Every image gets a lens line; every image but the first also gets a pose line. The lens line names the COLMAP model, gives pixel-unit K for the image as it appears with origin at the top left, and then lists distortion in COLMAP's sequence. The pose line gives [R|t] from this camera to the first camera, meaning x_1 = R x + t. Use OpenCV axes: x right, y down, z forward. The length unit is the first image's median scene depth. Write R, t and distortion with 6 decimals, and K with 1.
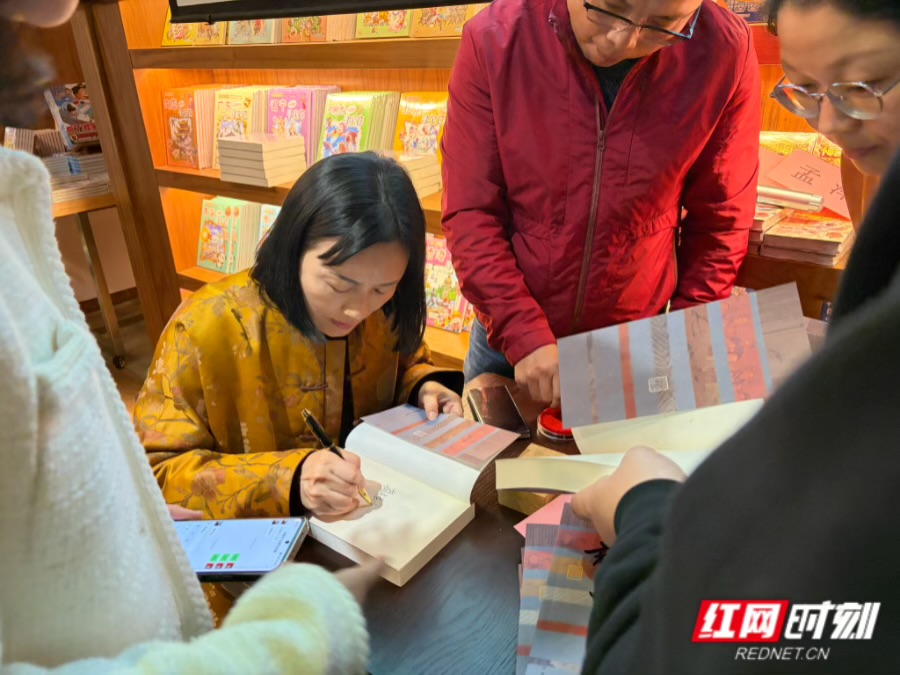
lens RADIAL K [[687.7, 0, 450.0], [0, 687.7, 337.5], [0, 0, 1]] dist [0.003500, -0.009824]
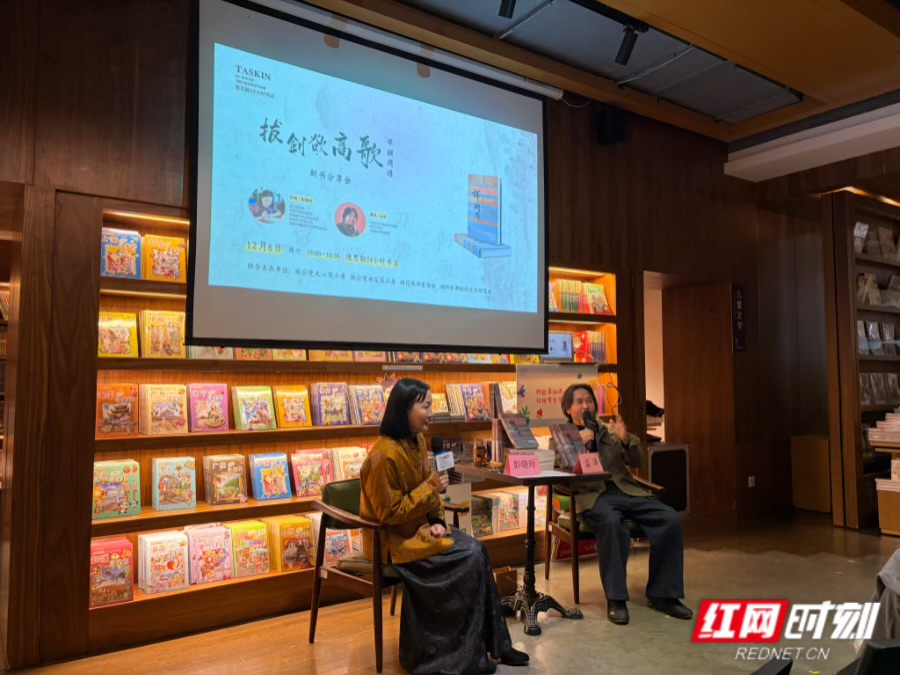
lens RADIAL K [[687.7, 0, 450.0], [0, 687.7, 337.5], [0, 0, 1]] dist [0.003500, -0.009824]
pose [[0.281880, 0.096779, 0.954556, -1.585748], [0.368821, 0.907525, -0.200923, 0.096039], [-0.885728, 0.408696, 0.220120, 0.027896]]
